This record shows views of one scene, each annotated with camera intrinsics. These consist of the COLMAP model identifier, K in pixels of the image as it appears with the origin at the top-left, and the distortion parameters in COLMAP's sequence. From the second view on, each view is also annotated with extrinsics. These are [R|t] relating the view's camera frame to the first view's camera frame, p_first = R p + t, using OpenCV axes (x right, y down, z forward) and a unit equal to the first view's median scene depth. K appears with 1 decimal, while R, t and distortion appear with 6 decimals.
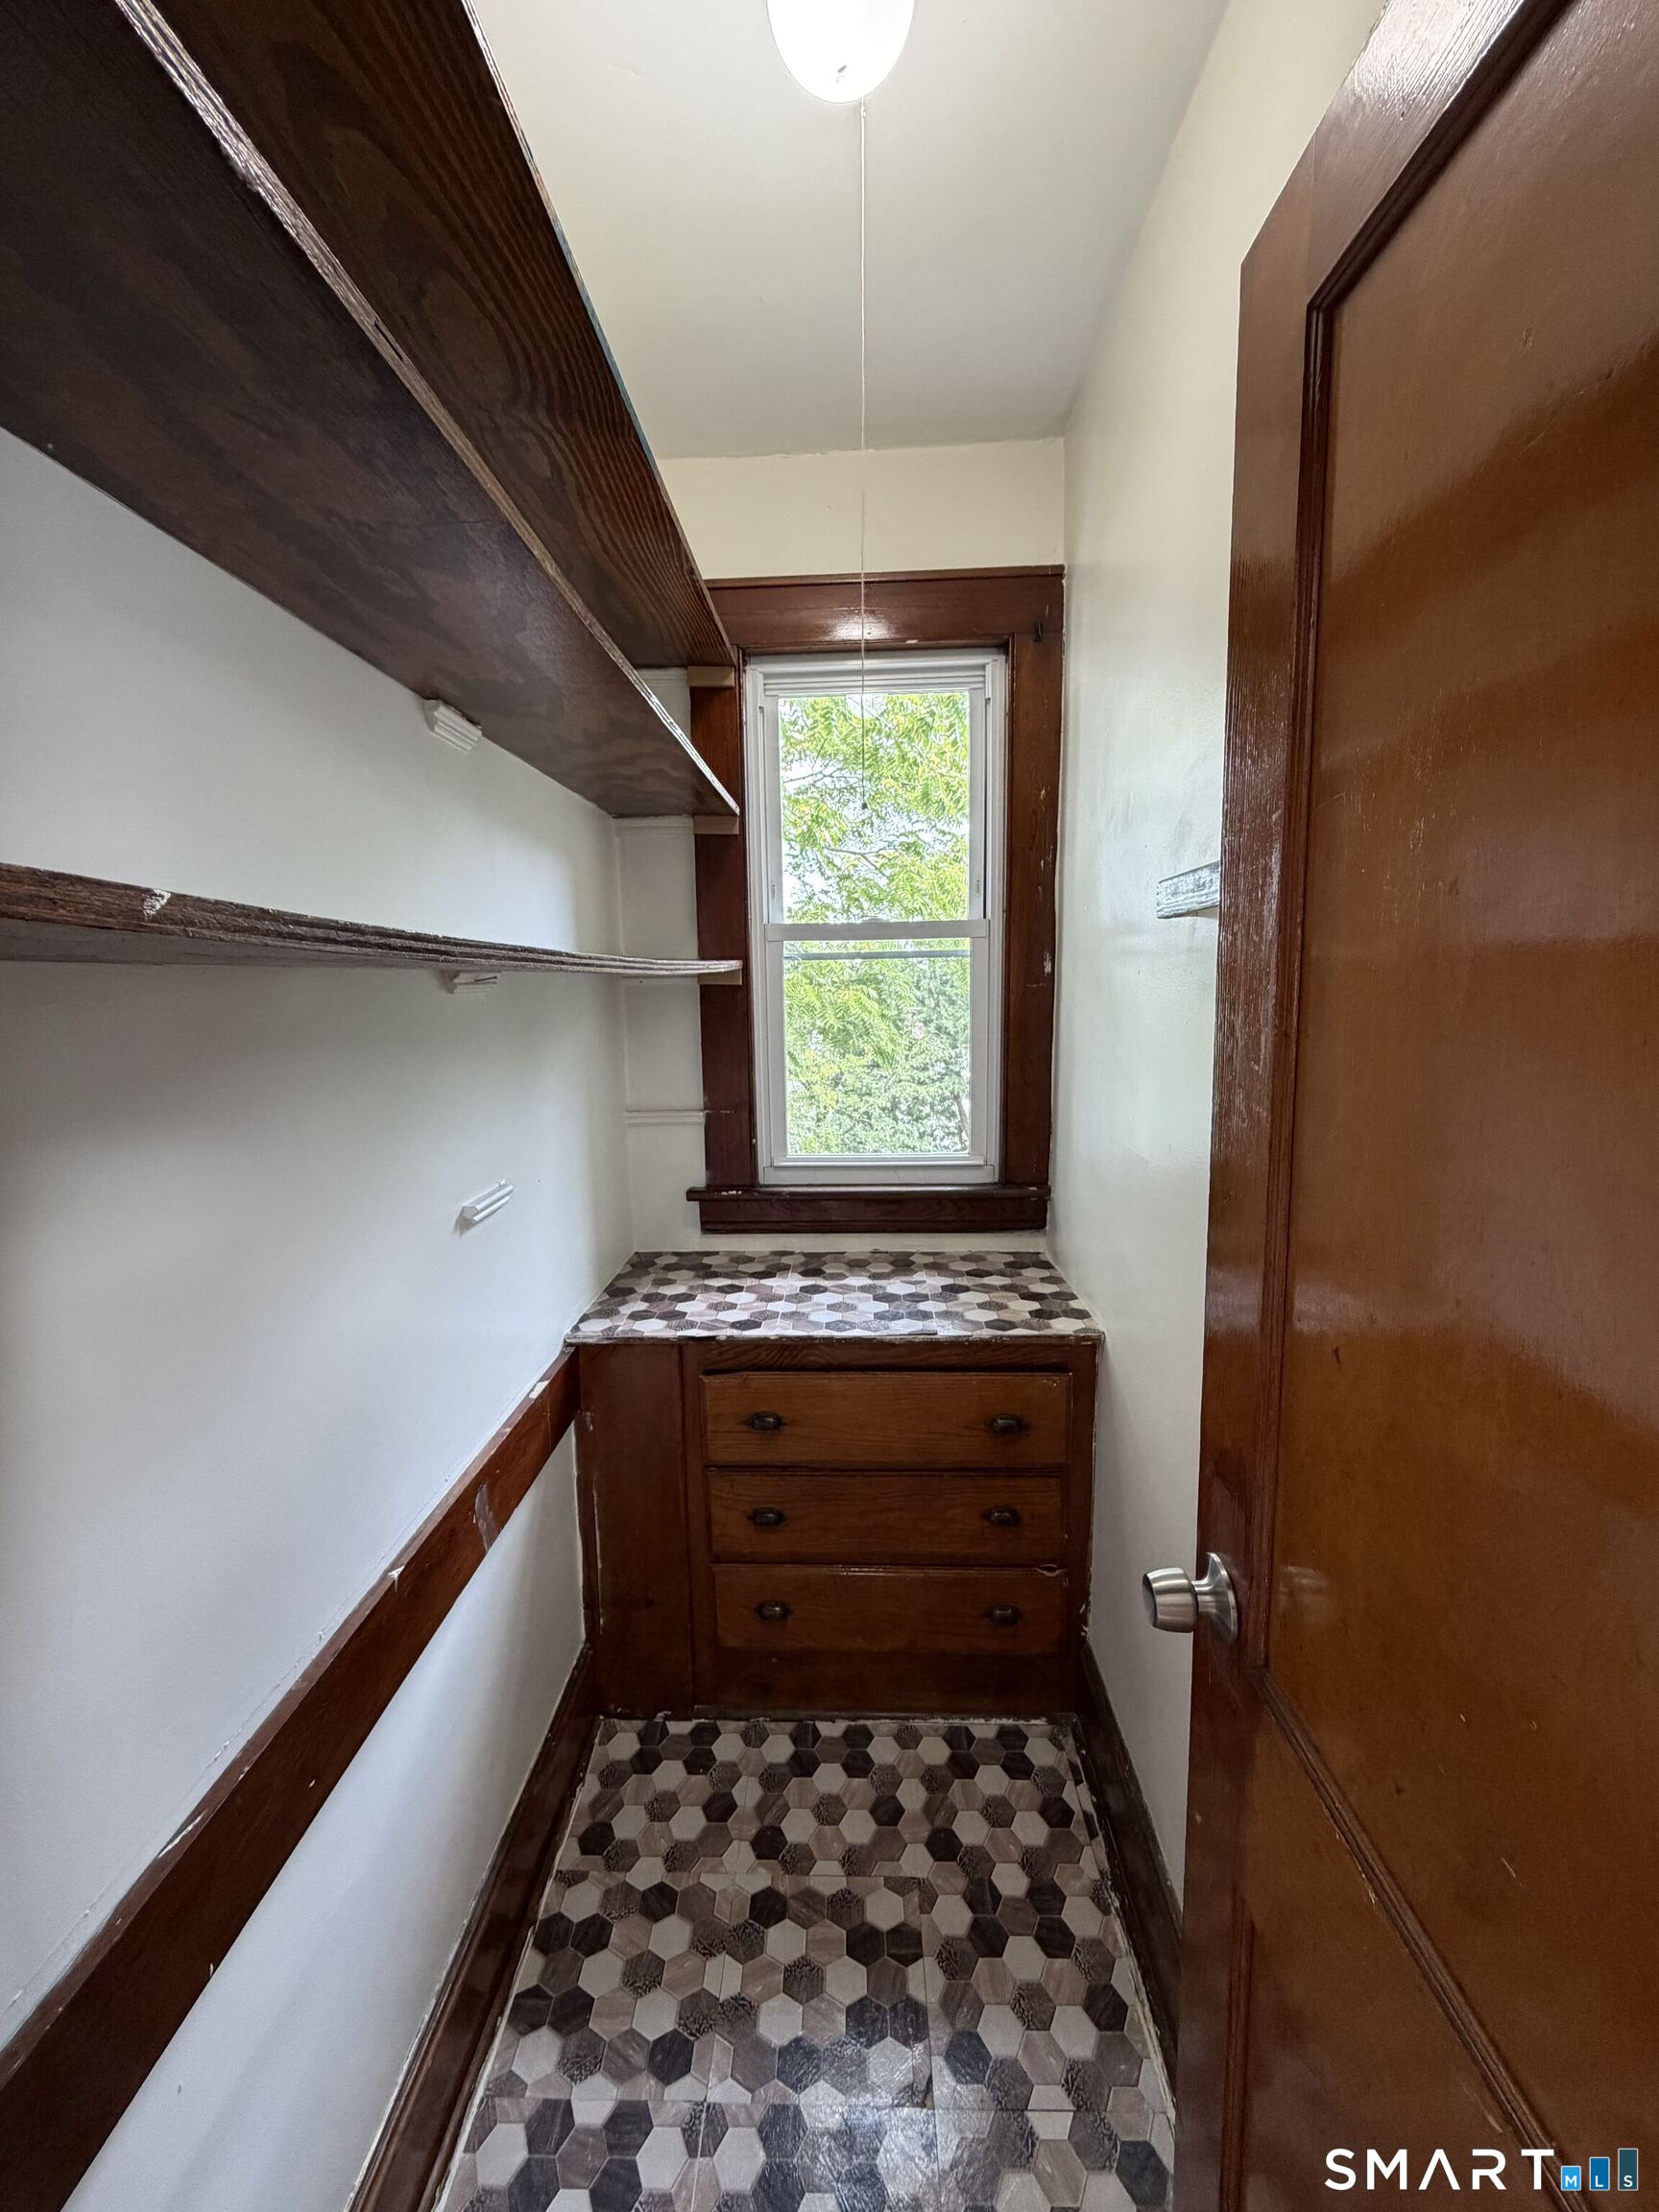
lens RADIAL K [[881.3, 0, 829.5], [0, 881.3, 1106.0], [0, 0, 1]] dist [0.000458, -0.000196]
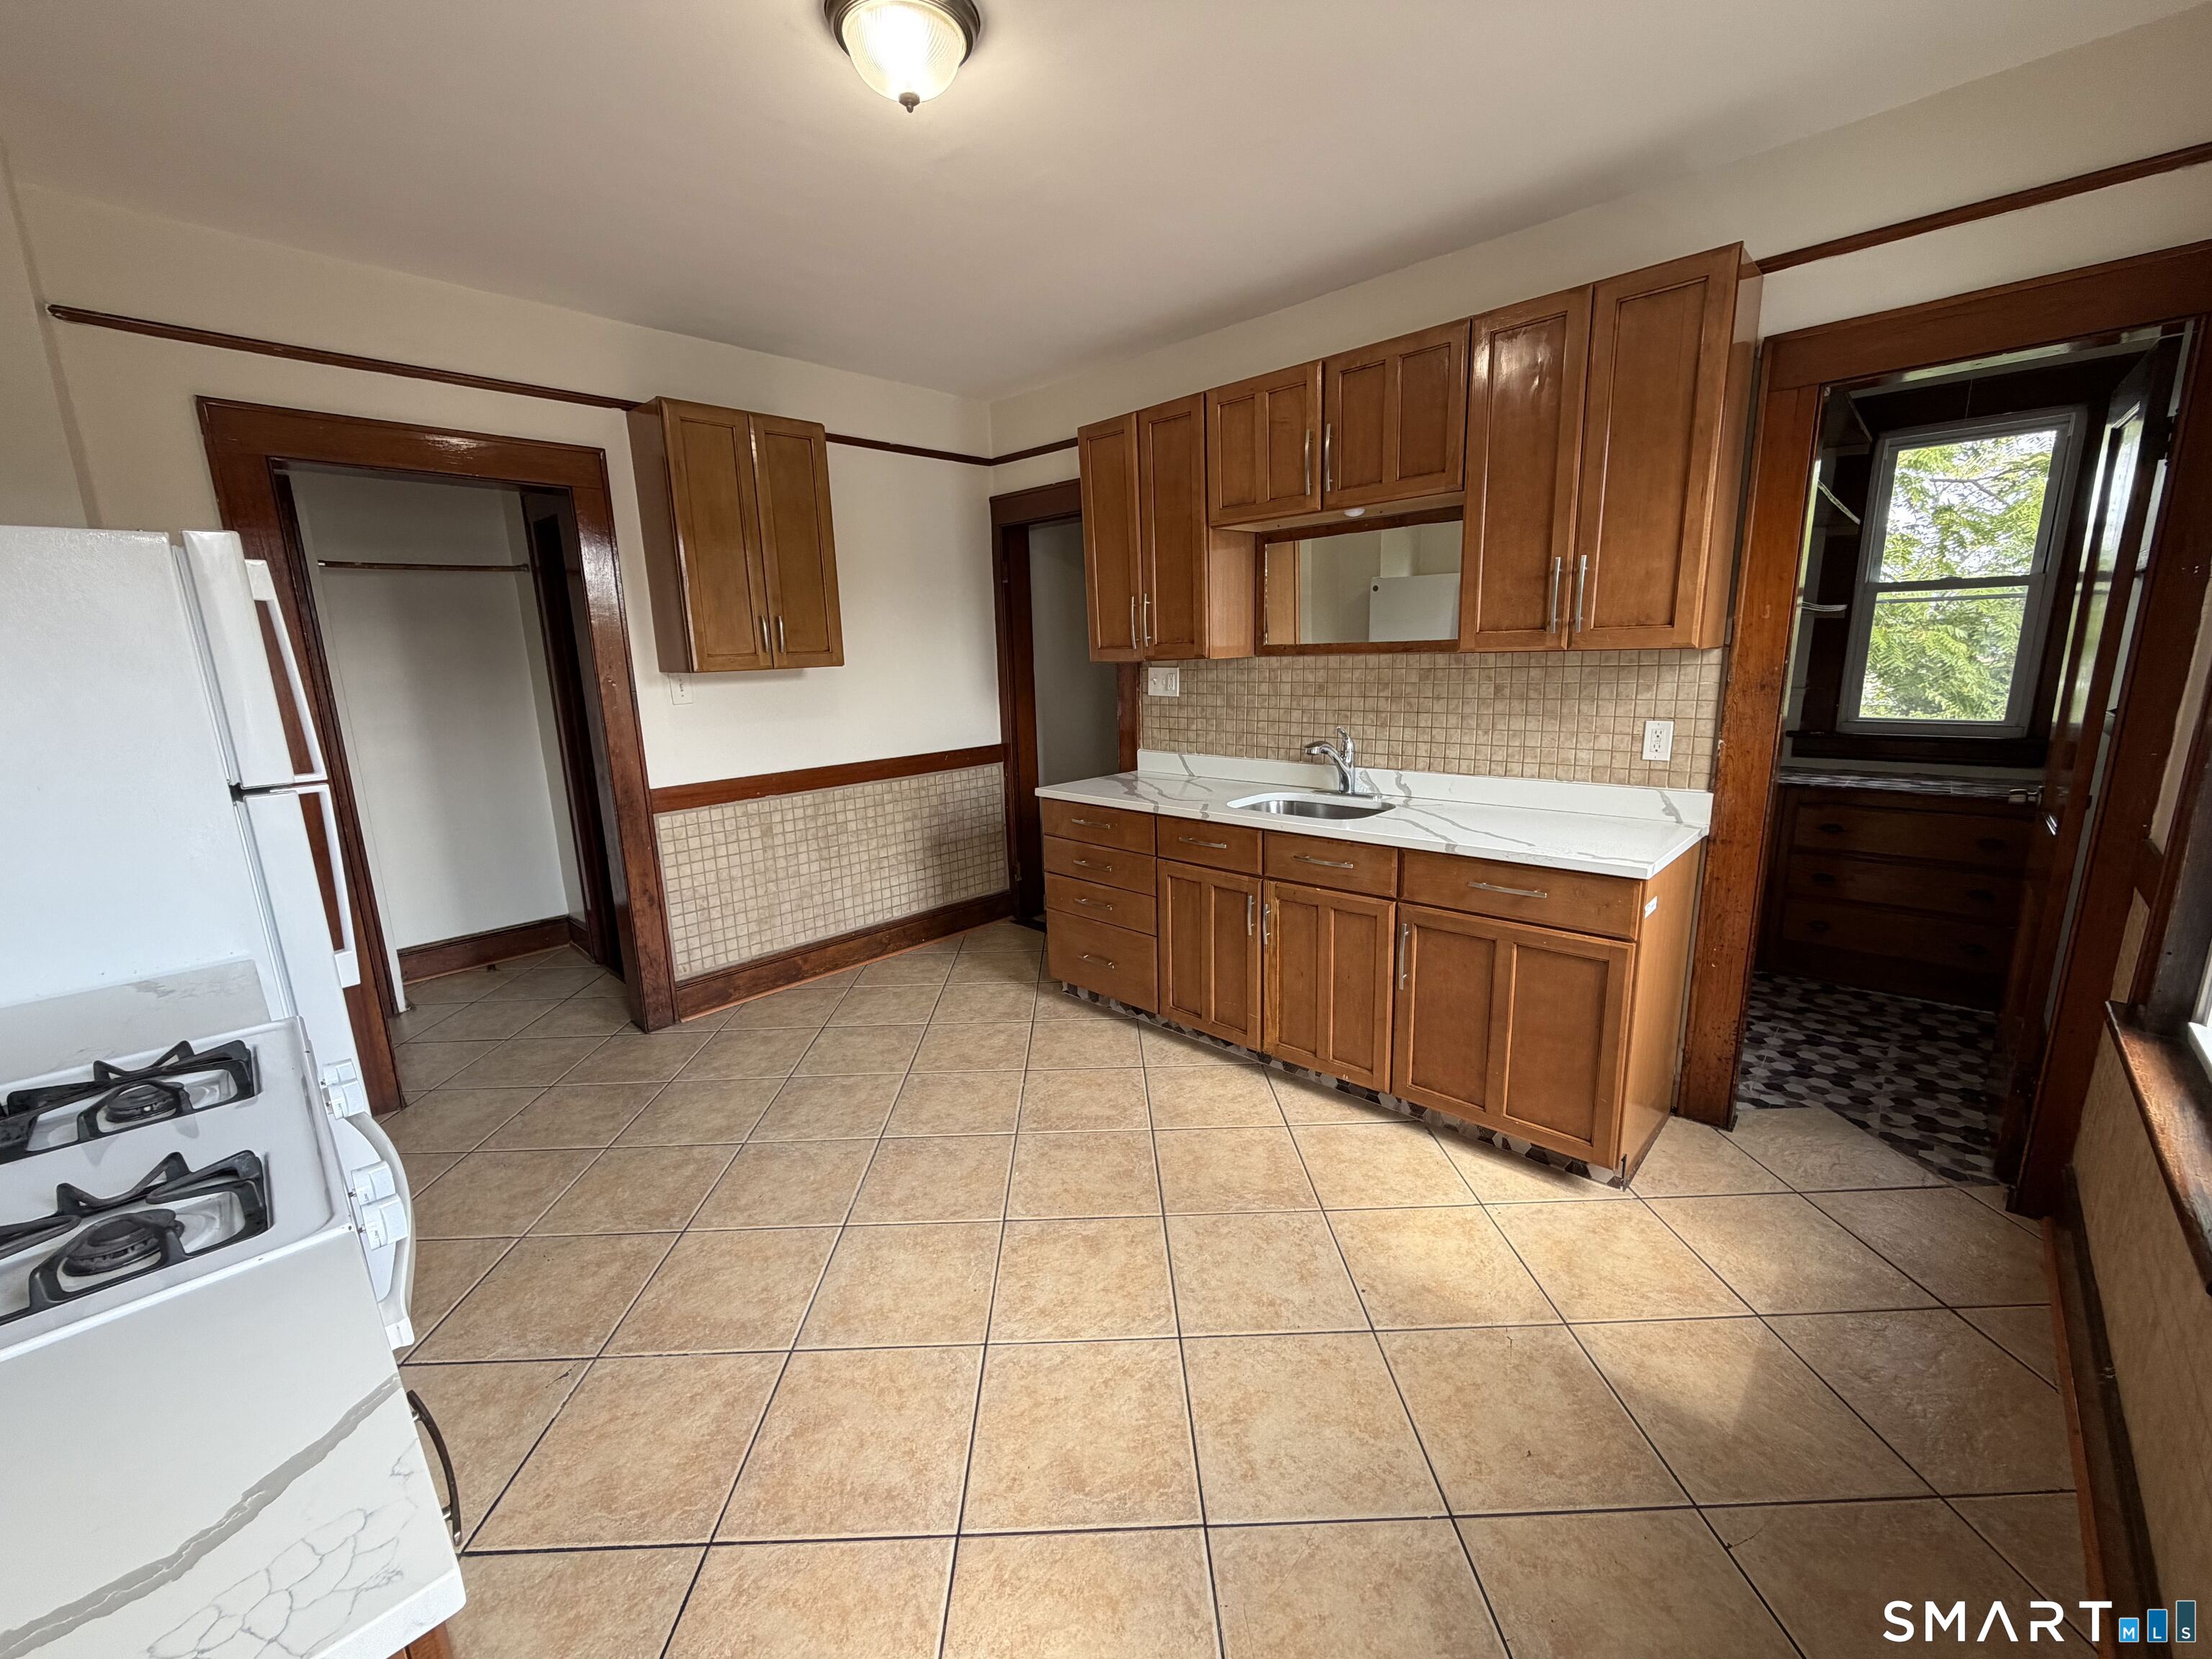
lens RADIAL K [[881.3, 0, 1100.9], [0, 881.3, 834.0], [0, 0, 1]] dist [0.000458, -0.000196]
pose [[0.750773, 0.131544, -0.647329, -0.019178], [-0.077771, 0.990758, 0.111134, 0.279371], [0.655966, -0.033093, 0.754065, -1.756366]]
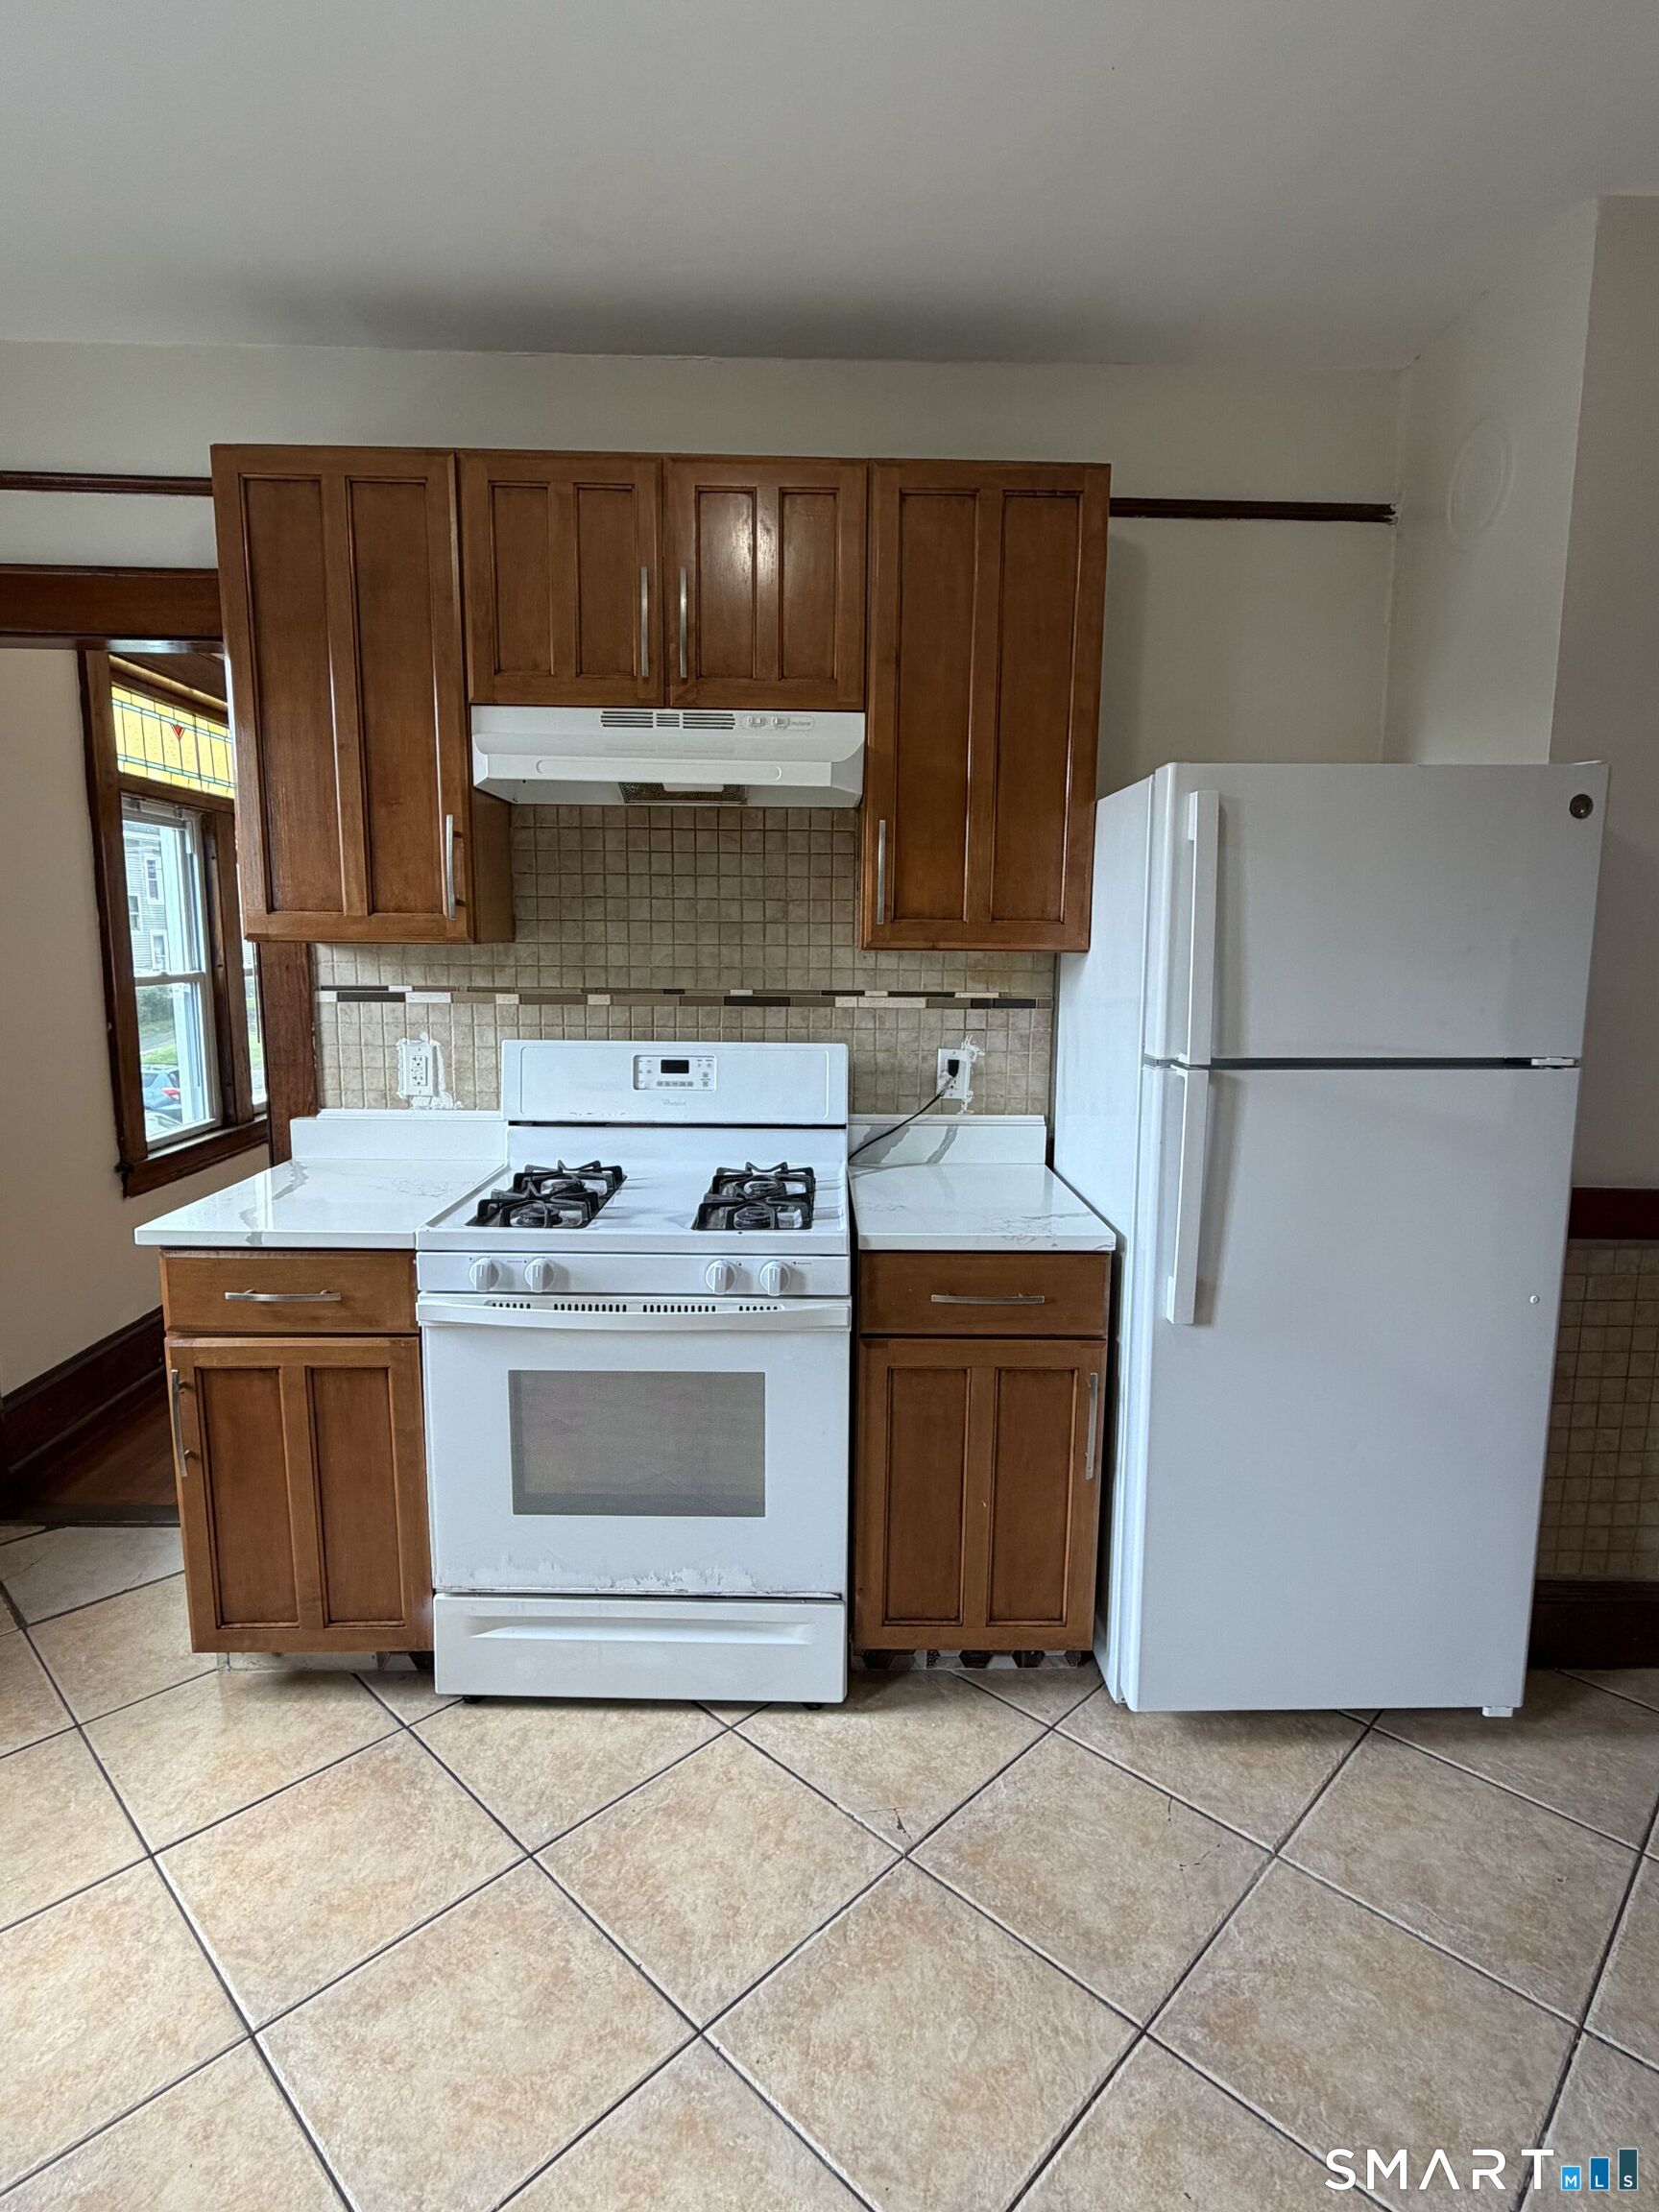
lens RADIAL K [[1158.9, 0, 829.5], [0, 1158.9, 1106.0], [0, 0, 1]] dist [0.001454, -0.000562]
pose [[-0.998038, 0.013673, -0.061102, -1.008726], [-0.004701, 0.956747, 0.290884, 0.124130], [0.062437, 0.290600, -0.954805, -0.527033]]
